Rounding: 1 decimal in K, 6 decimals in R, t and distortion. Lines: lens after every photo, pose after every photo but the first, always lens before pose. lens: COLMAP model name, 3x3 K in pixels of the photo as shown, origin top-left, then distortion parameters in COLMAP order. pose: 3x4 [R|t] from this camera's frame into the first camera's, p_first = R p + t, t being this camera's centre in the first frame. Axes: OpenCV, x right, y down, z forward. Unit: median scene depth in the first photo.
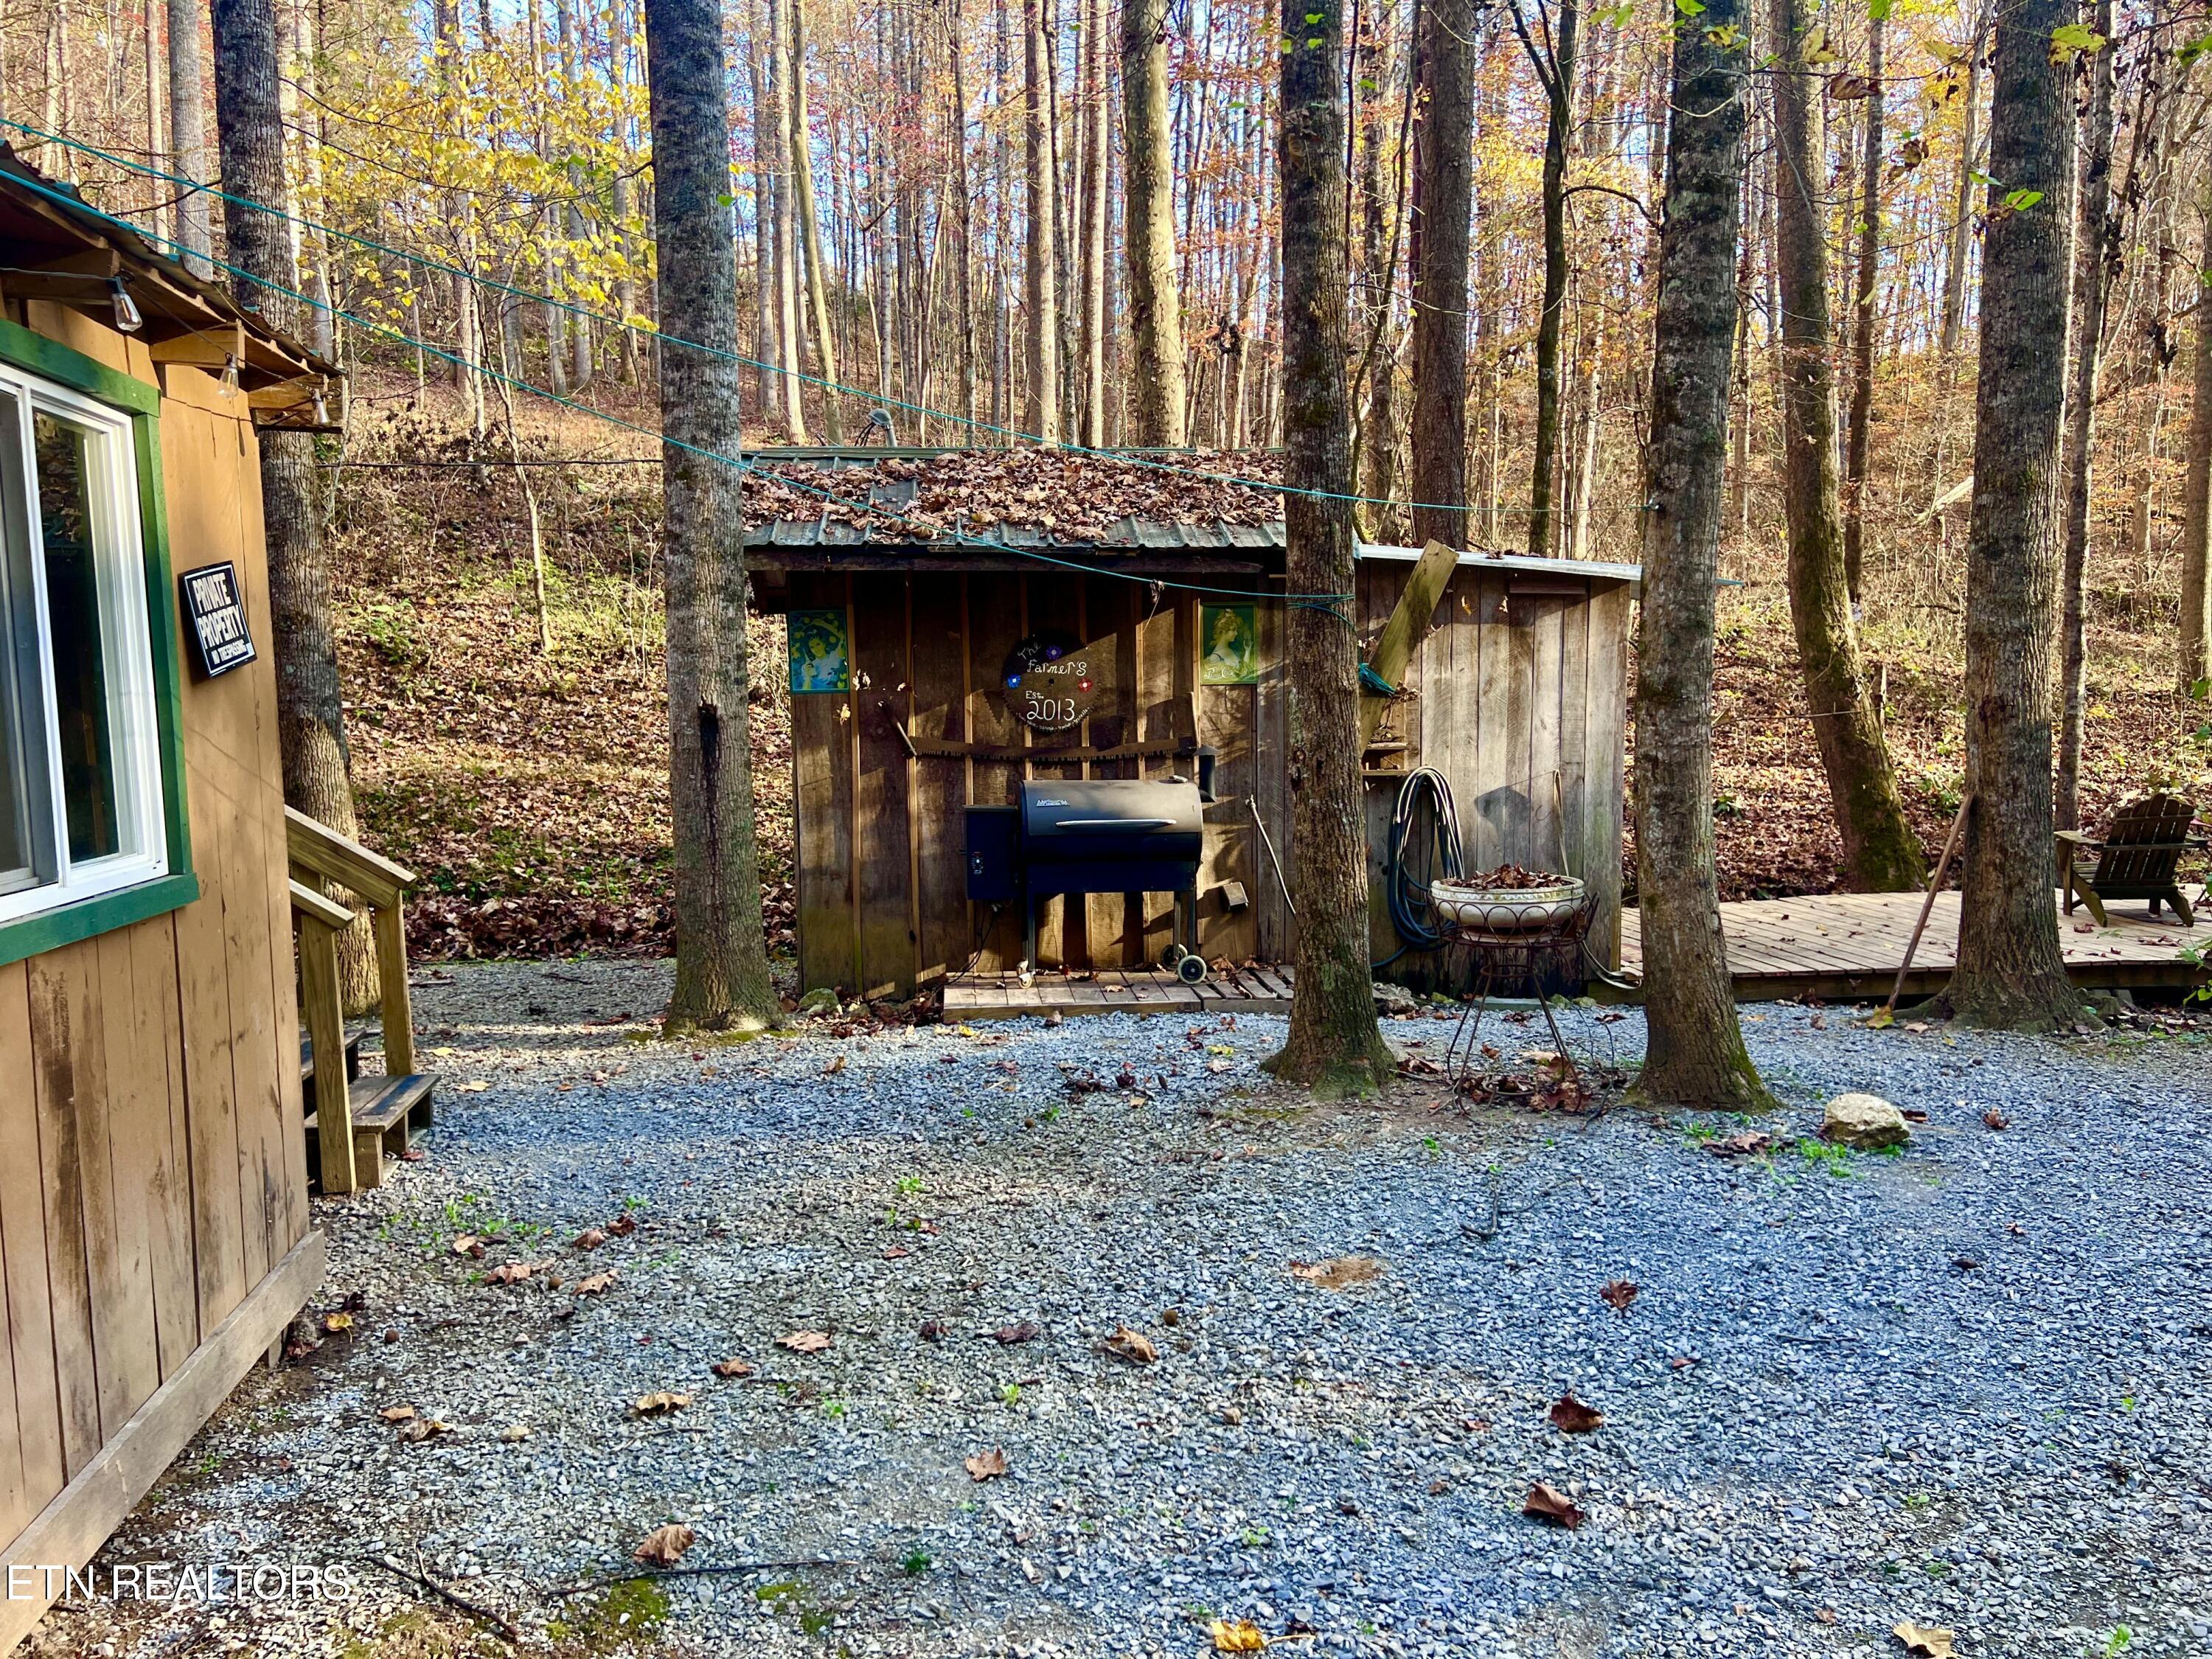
lens RADIAL K [[1672.4, 0, 1101.7], [0, 1672.4, 845.2], [0, 0, 1]] dist [0.040274, -0.046238]
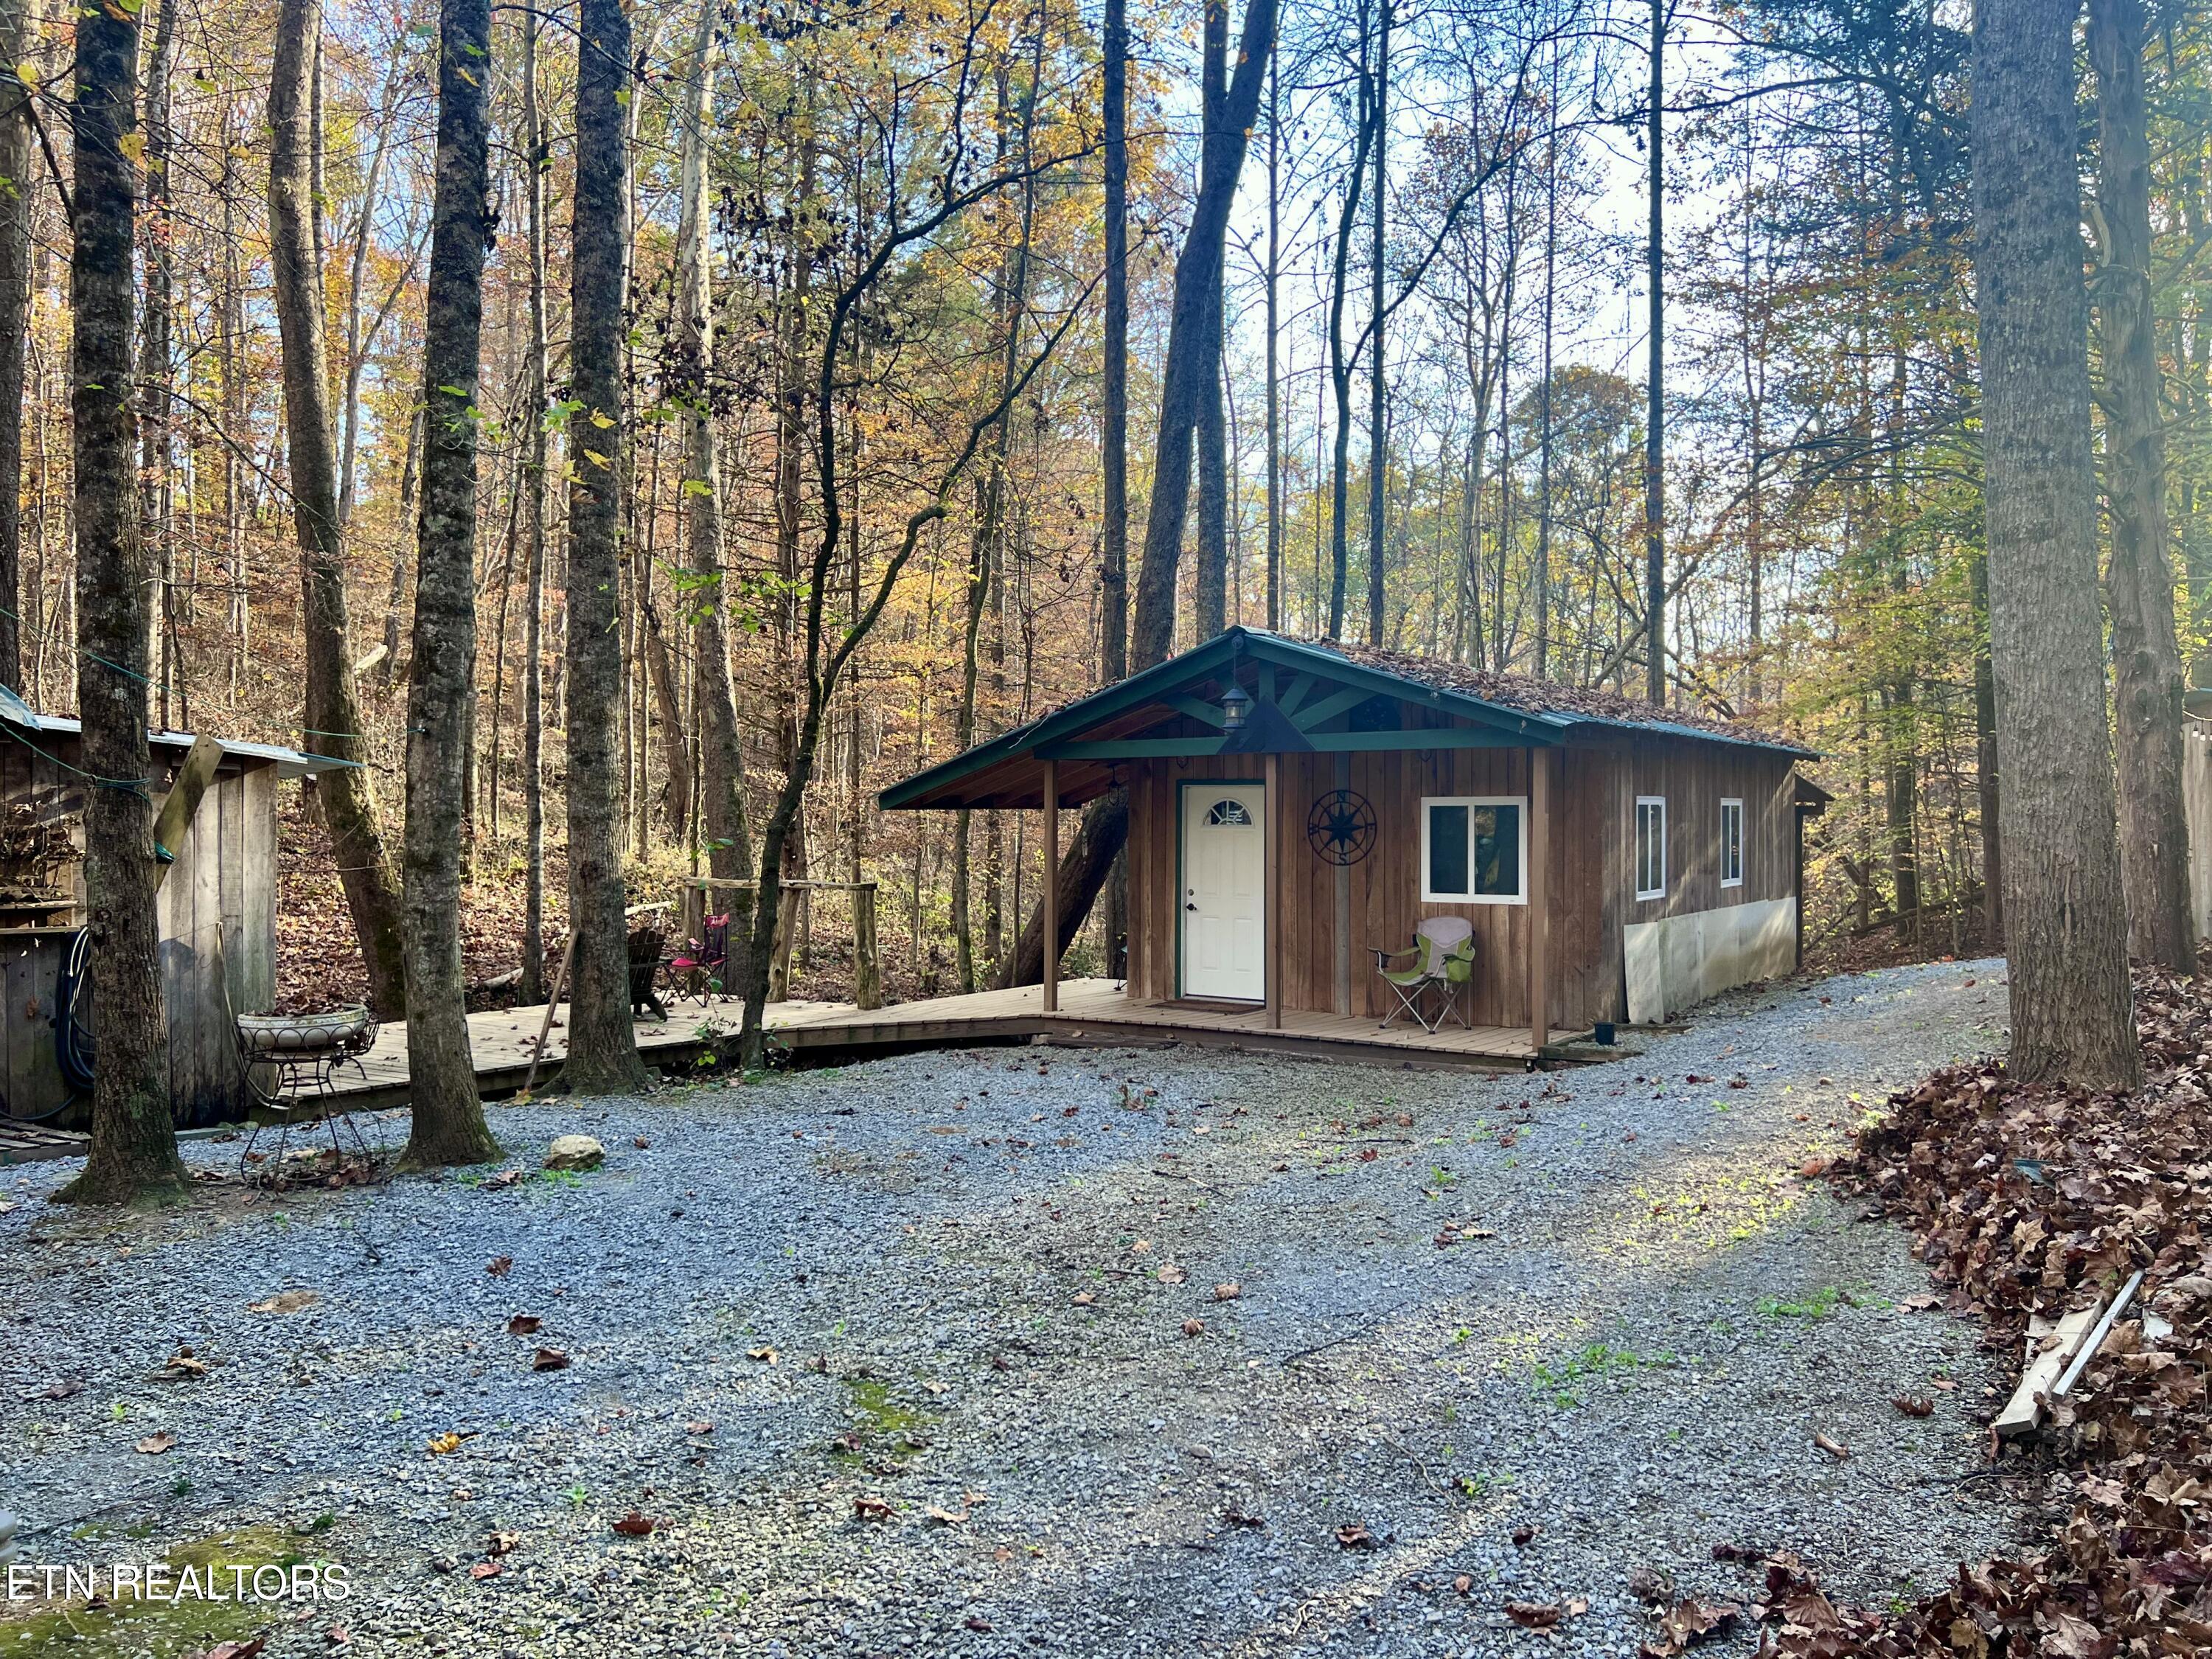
lens RADIAL K [[1672.4, 0, 1101.7], [0, 1672.4, 845.2], [0, 0, 1]] dist [0.040274, -0.046238]
pose [[0.624171, 0.007075, 0.781255, -0.377194], [0.060237, 0.996547, -0.057151, 0.006292], [-0.778962, 0.082732, 0.621590, -0.273525]]
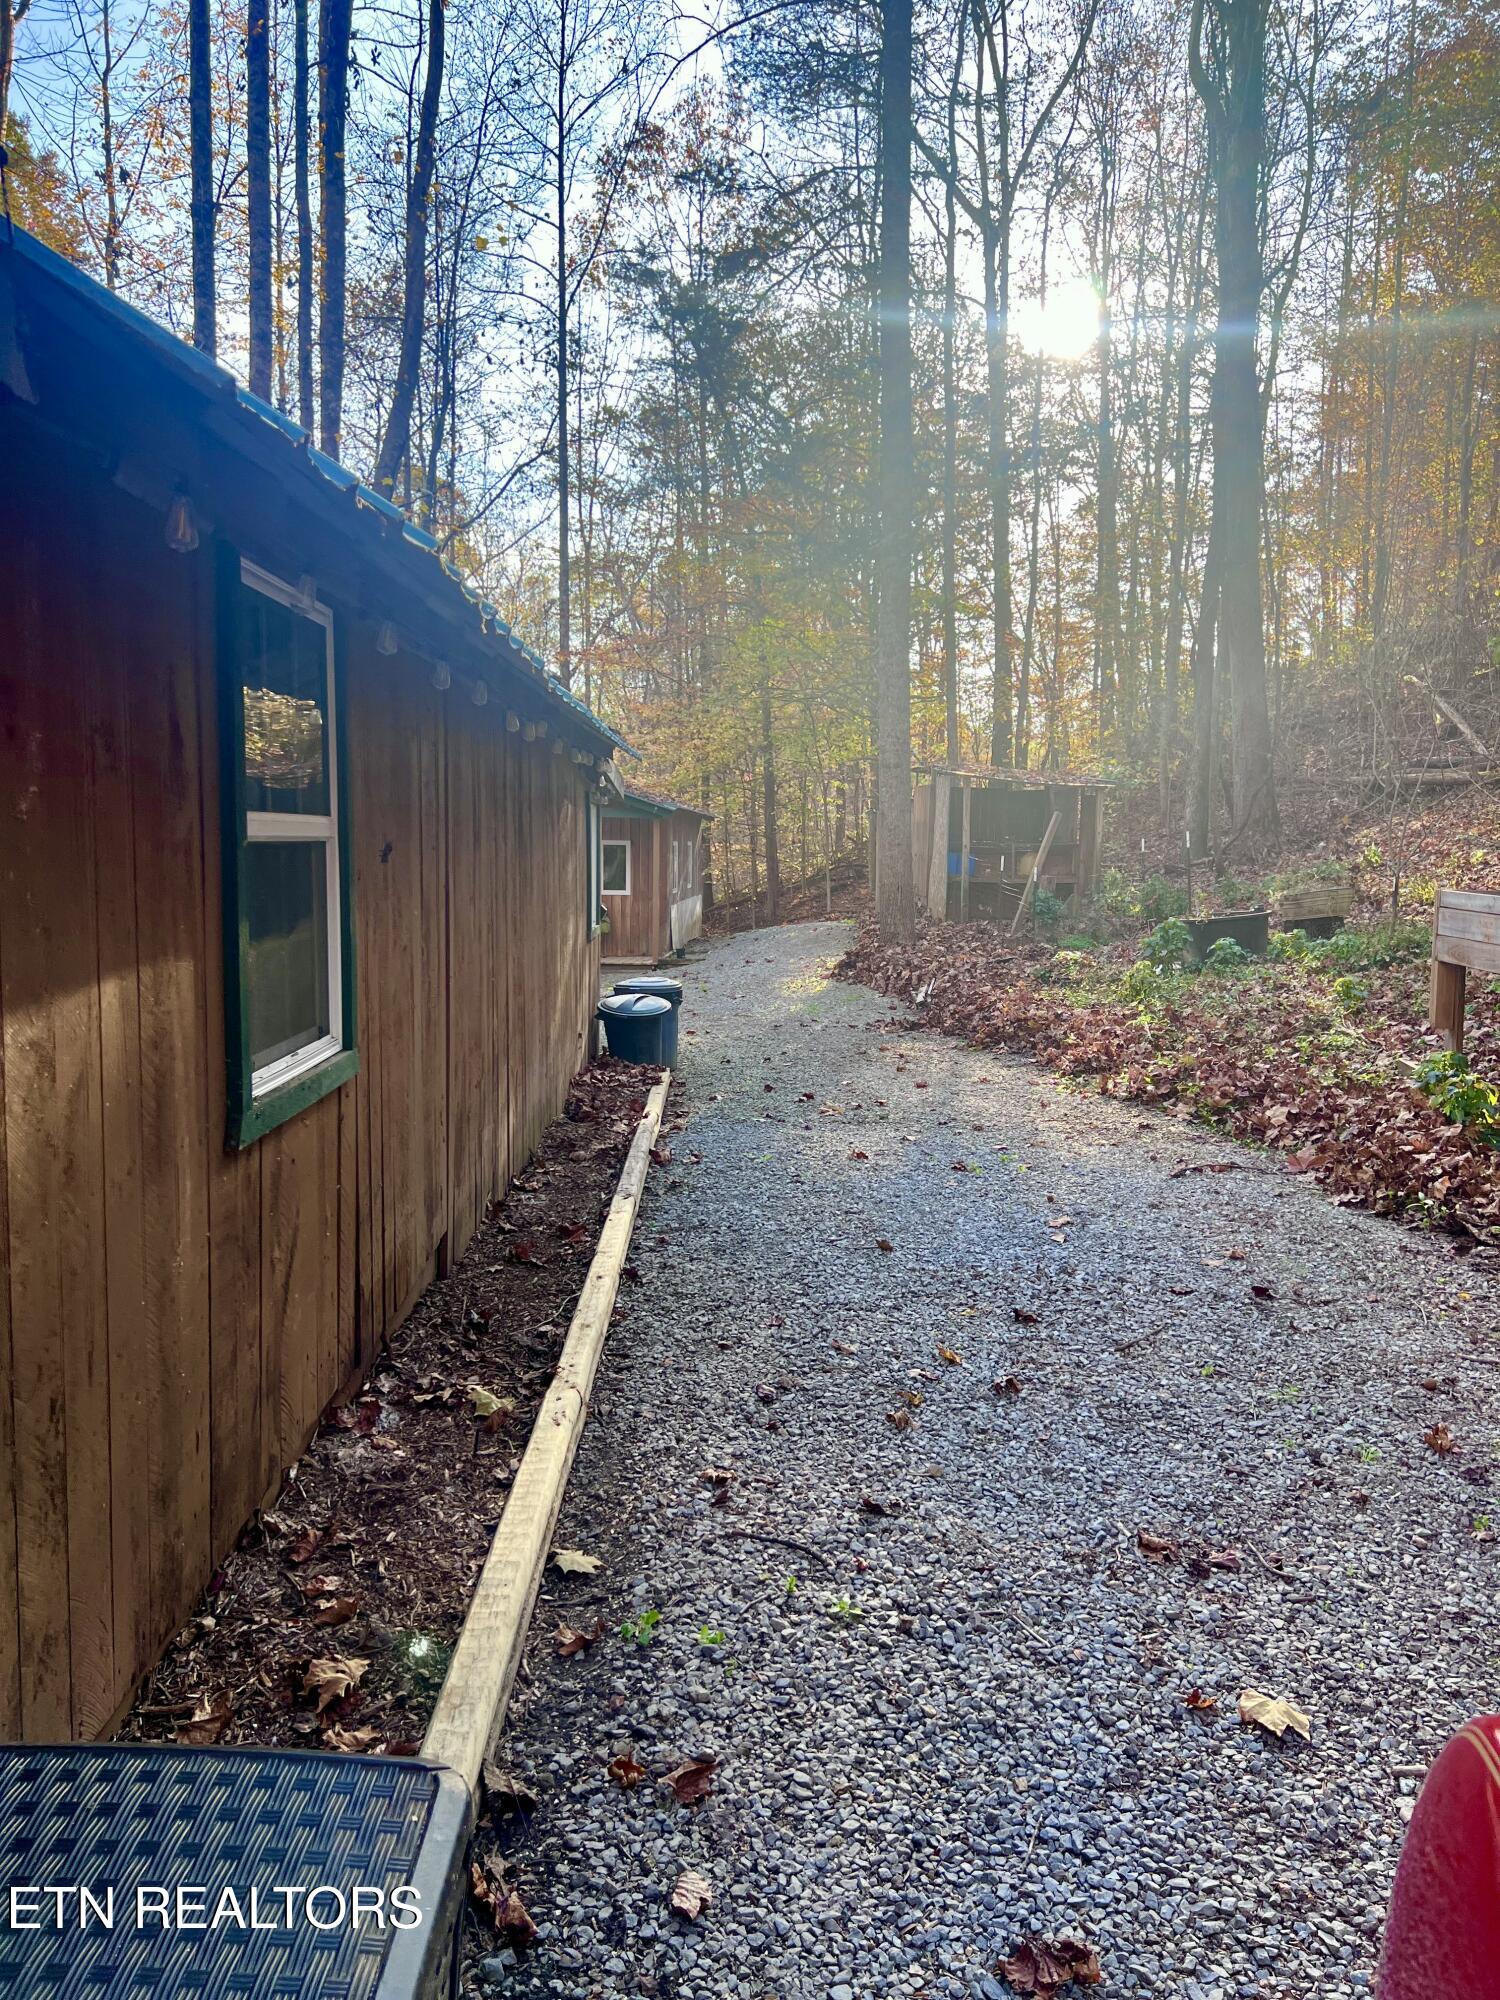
lens RADIAL K [[1512.1, 0, 750.0], [0, 1512.1, 1000.0], [0, 0, 1]] dist [0.040274, -0.046238]
pose [[0.138427, -0.077247, 0.987356, -1.105722], [0.075544, 0.994873, 0.067243, 0.012771], [-0.987487, 0.065280, 0.143552, -0.245725]]
